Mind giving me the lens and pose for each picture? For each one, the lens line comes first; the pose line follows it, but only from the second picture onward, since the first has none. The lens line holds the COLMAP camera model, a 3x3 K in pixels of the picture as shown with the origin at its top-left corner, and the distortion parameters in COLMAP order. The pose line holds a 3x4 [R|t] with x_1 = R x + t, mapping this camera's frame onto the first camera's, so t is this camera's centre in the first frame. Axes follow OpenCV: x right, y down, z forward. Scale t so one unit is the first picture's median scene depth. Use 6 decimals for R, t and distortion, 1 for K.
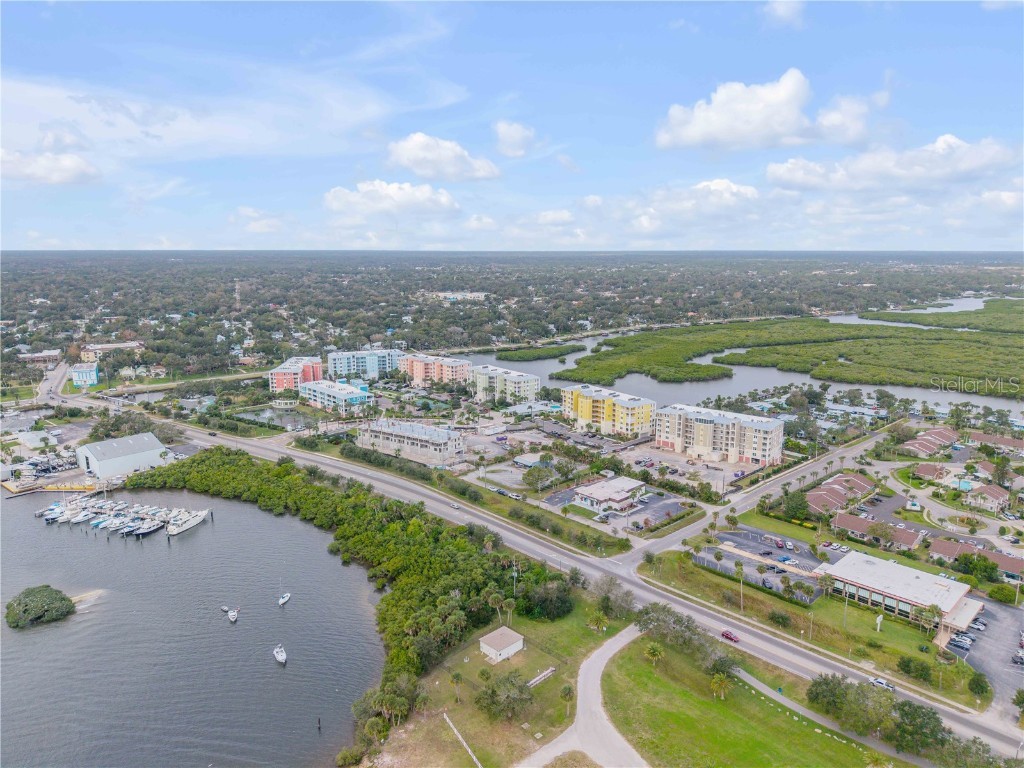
lens RADIAL K [[676.6, 0, 514.8], [0, 676.6, 387.8], [0, 0, 1]] dist [0.050168, -0.072445]
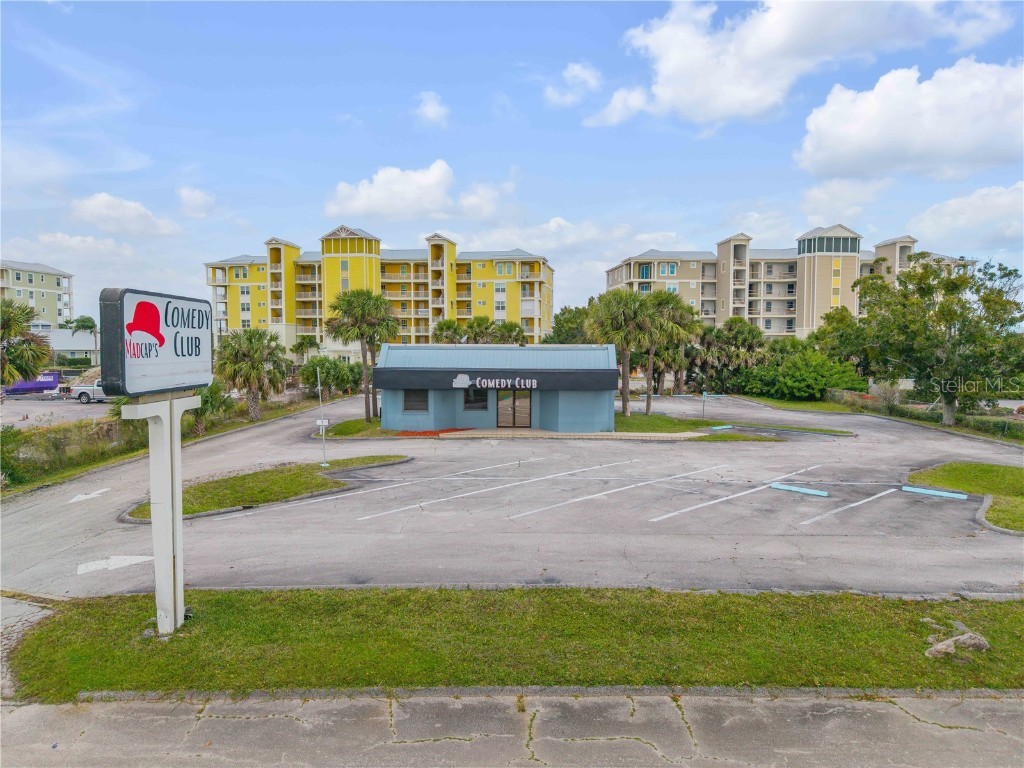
lens RADIAL K [[686.8, 0, 512.0], [0, 686.8, 384.0], [0, 0, 1]] dist [0.012622, -0.011923]
pose [[0.707831, -0.043471, 0.705043, -0.055938], [0.141829, 0.986525, -0.081563, 0.112684], [-0.691997, 0.157728, 0.704458, 0.856796]]
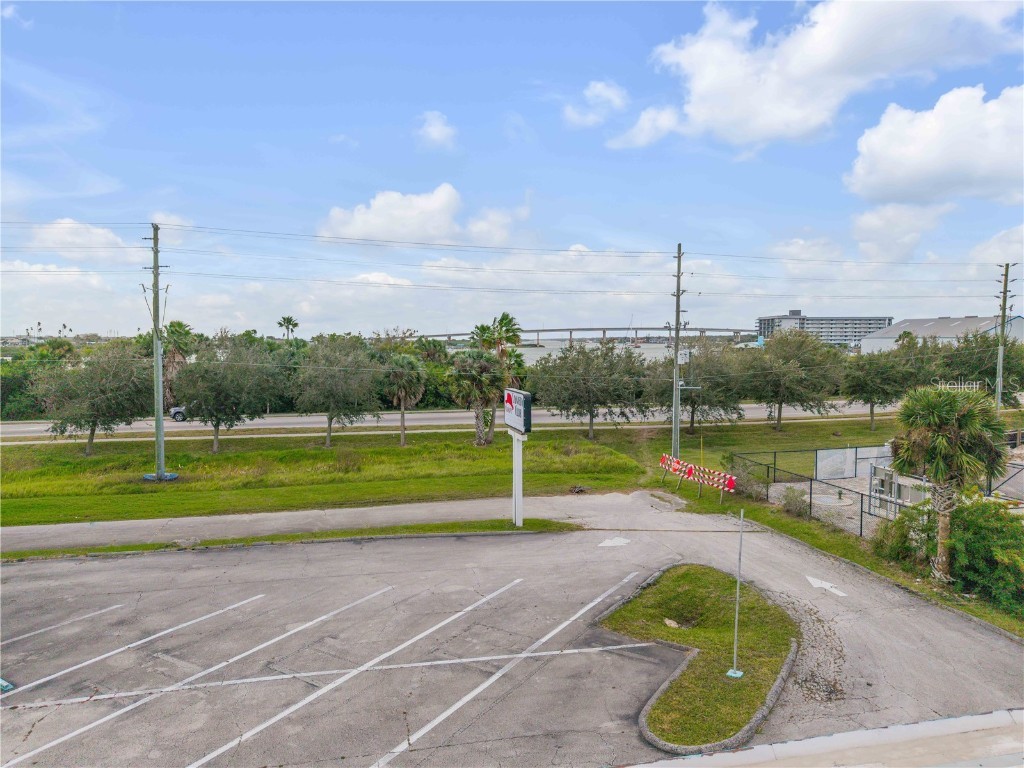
lens RADIAL K [[686.8, 0, 512.0], [0, 686.8, 384.0], [0, 0, 1]] dist [0.012622, -0.011923]
pose [[-0.505617, 0.053932, -0.861071, 0.025656], [-0.173369, 0.971335, 0.162639, 0.089689], [0.845160, 0.231516, -0.481774, 0.928926]]
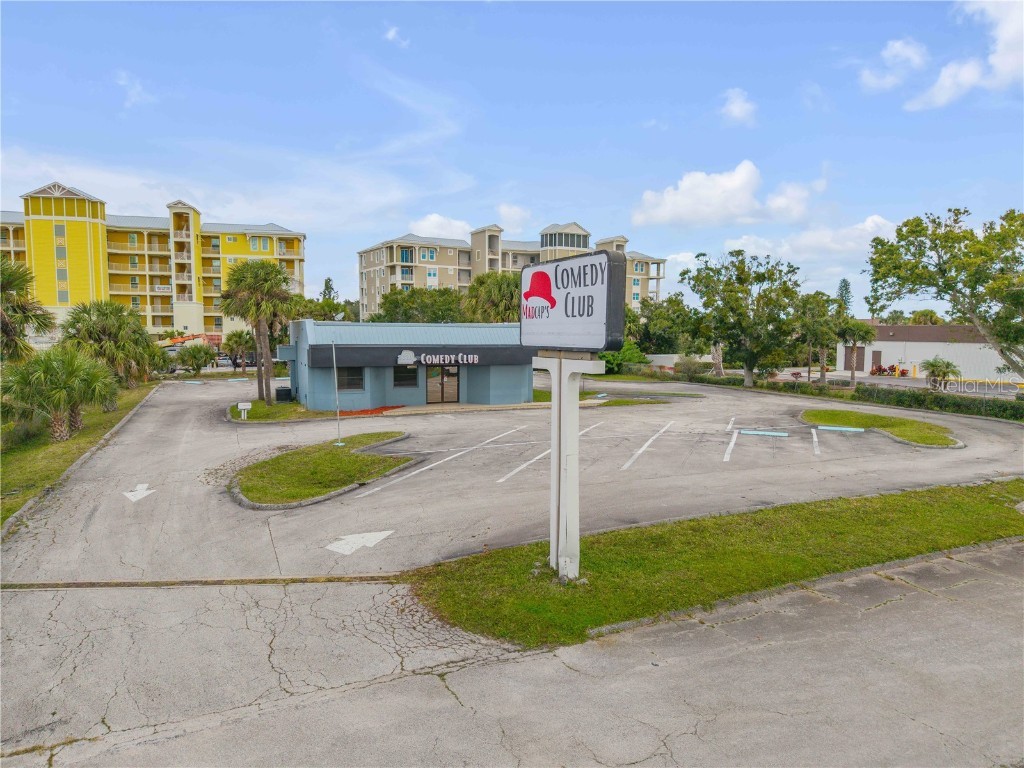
lens RADIAL K [[682.7, 0, 513.0], [0, 682.7, 386.4], [0, 0, 1]] dist [0.044082, -0.059515]
pose [[0.338342, -0.079606, 0.937650, -0.077898], [0.184980, 0.982601, 0.016674, 0.108692], [-0.922663, 0.167805, 0.347180, 0.882281]]
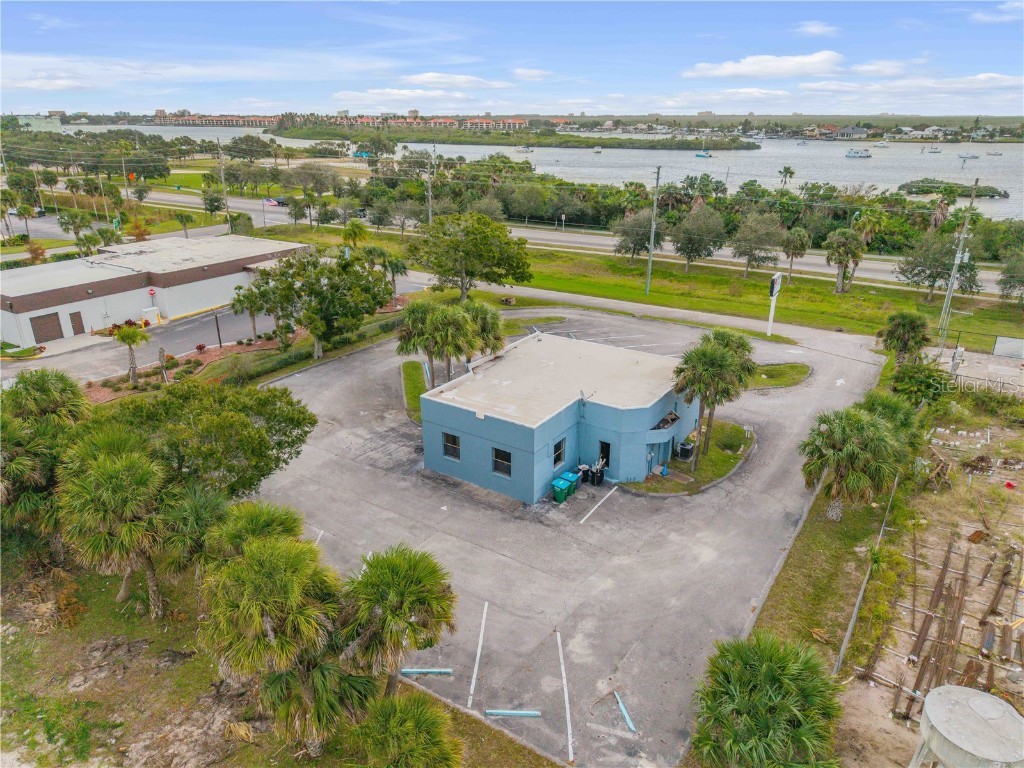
lens RADIAL K [[686.8, 0, 512.0], [0, 686.8, 384.0], [0, 0, 1]] dist [0.012622, -0.011923]
pose [[-0.972533, 0.082403, -0.217693, 0.060377], [-0.048288, 0.843470, 0.535001, 0.037133], [0.227703, 0.530818, -0.816323, 1.031454]]
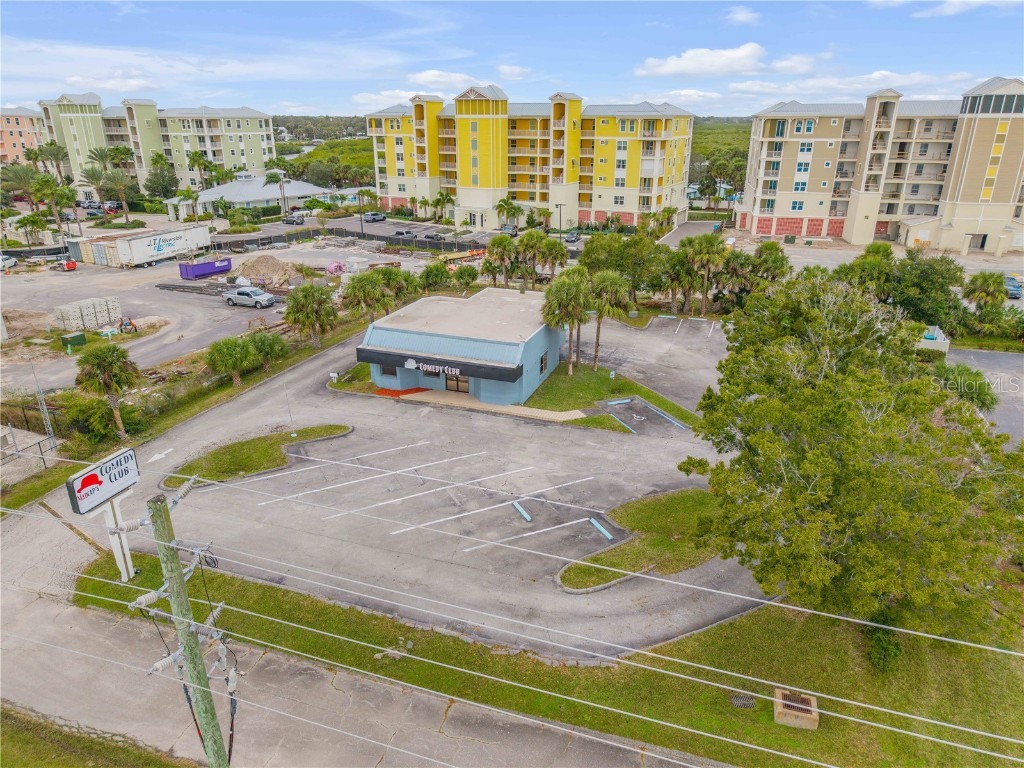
lens RADIAL K [[686.8, 0, 512.0], [0, 686.8, 384.0], [0, 0, 1]] dist [0.012622, -0.011923]
pose [[0.889350, -0.167402, 0.425480, -0.034541], [0.093042, 0.977355, 0.190054, 0.083936], [-0.447660, -0.129437, 0.884786, 0.799947]]
